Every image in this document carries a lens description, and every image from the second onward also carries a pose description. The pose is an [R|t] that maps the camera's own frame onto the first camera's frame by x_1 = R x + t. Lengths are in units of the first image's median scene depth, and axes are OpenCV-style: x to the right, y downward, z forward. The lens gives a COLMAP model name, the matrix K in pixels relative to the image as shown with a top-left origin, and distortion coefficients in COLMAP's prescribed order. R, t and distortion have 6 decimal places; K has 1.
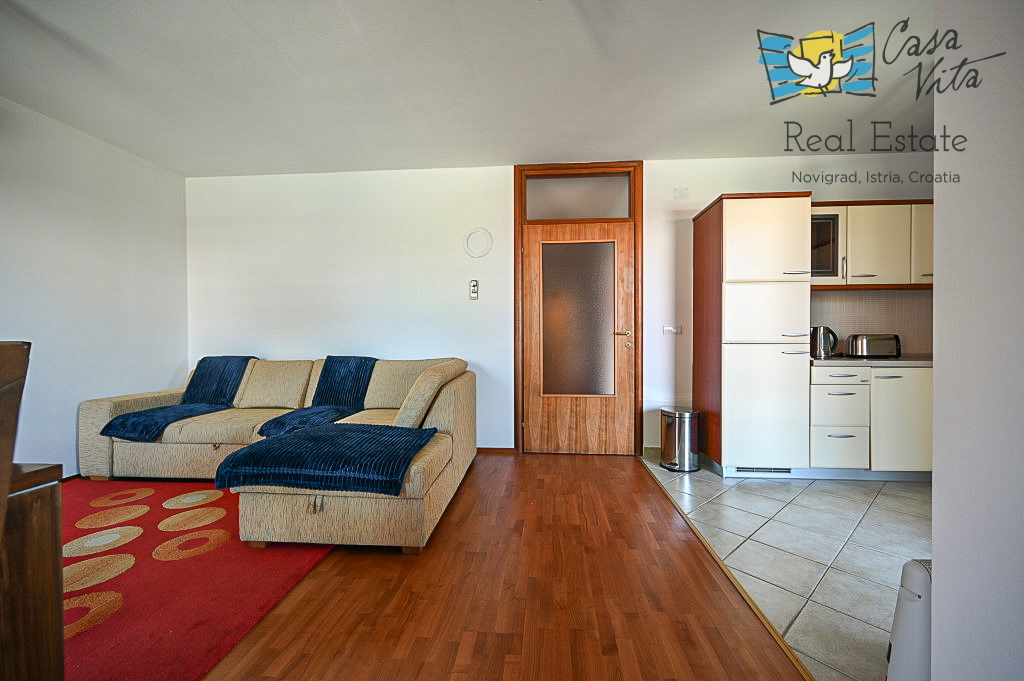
lens RADIAL K [[403.1, 0, 515.3], [0, 403.1, 341.9], [0, 0, 1]] dist [-0.007275, 0.000019]
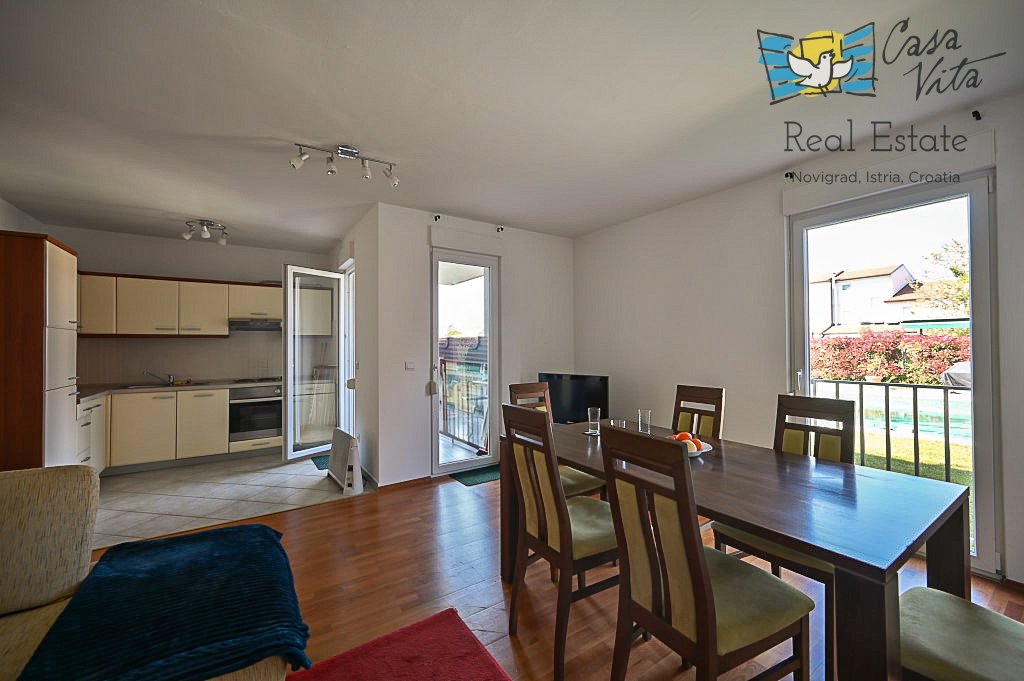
lens RADIAL K [[403.1, 0, 515.3], [0, 403.1, 341.9], [0, 0, 1]] dist [-0.007275, 0.000019]
pose [[-0.636085, 0.014042, 0.771491, -0.843139], [0.027653, 0.999607, 0.004605, -0.079464], [-0.771123, 0.024263, -0.636224, 0.702581]]
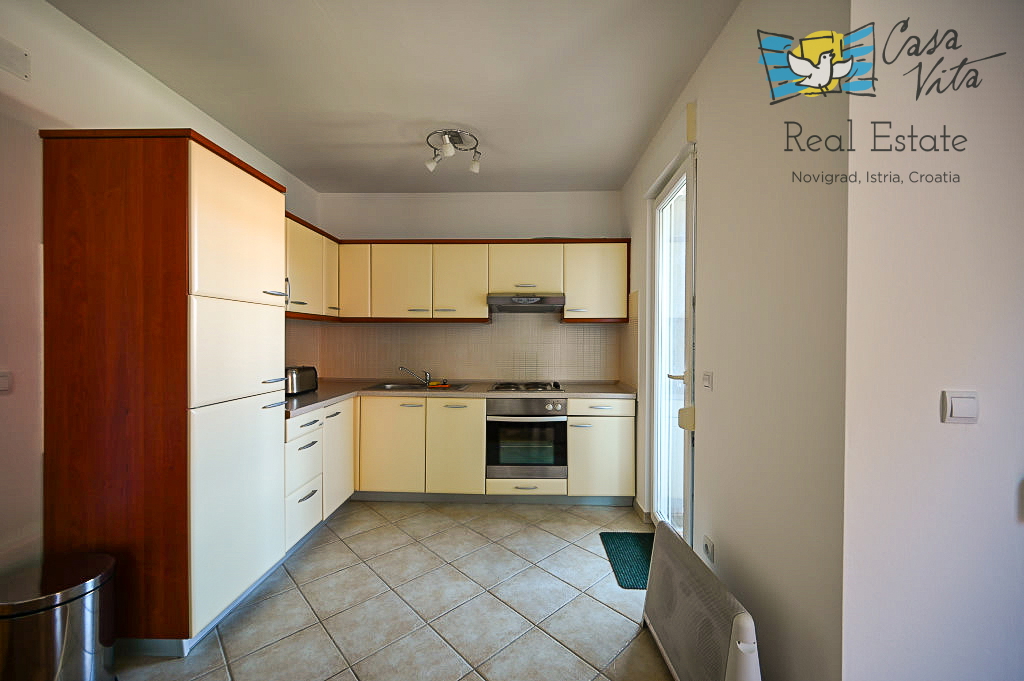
lens RADIAL K [[400.0, 0, 512.0], [0, 400.0, 340.5], [0, 0, 1]] dist [0.001278, 0.000141]
pose [[-0.059190, -0.003642, 0.998240, -0.028741], [0.020452, 0.999779, 0.004861, -0.074626], [-0.998037, 0.020704, -0.059102, 0.574140]]
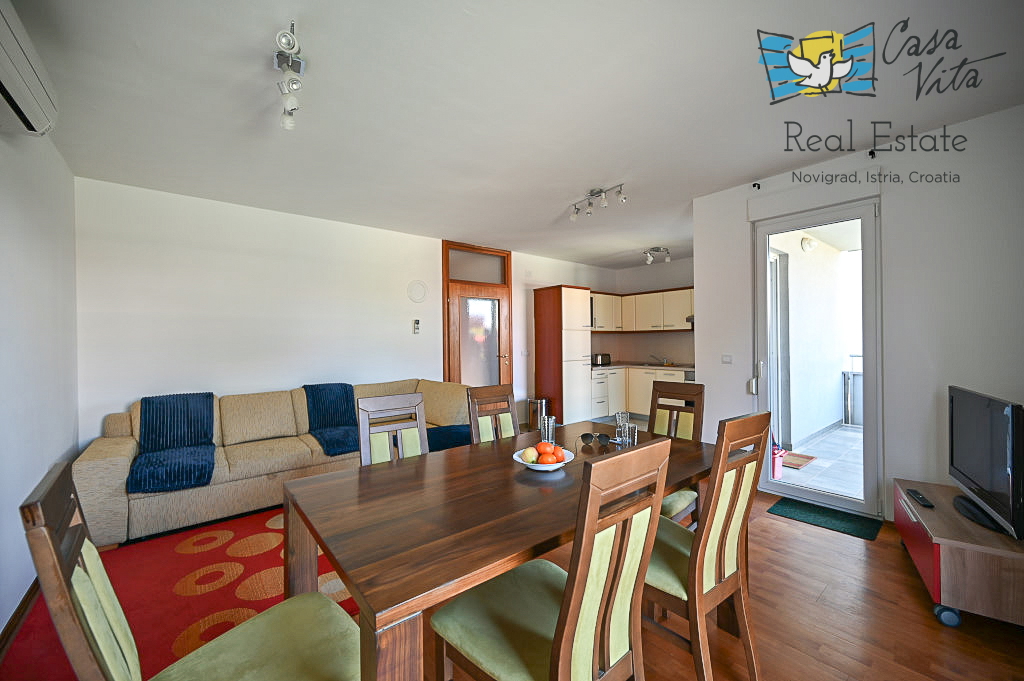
lens RADIAL K [[403.1, 0, 515.3], [0, 403.1, 341.9], [0, 0, 1]] dist [-0.007275, 0.000019]
pose [[0.716064, -0.004031, 0.698023, -0.923987], [0.024988, 0.999490, -0.019862, -0.051566], [-0.697587, 0.031664, 0.715800, -0.205075]]
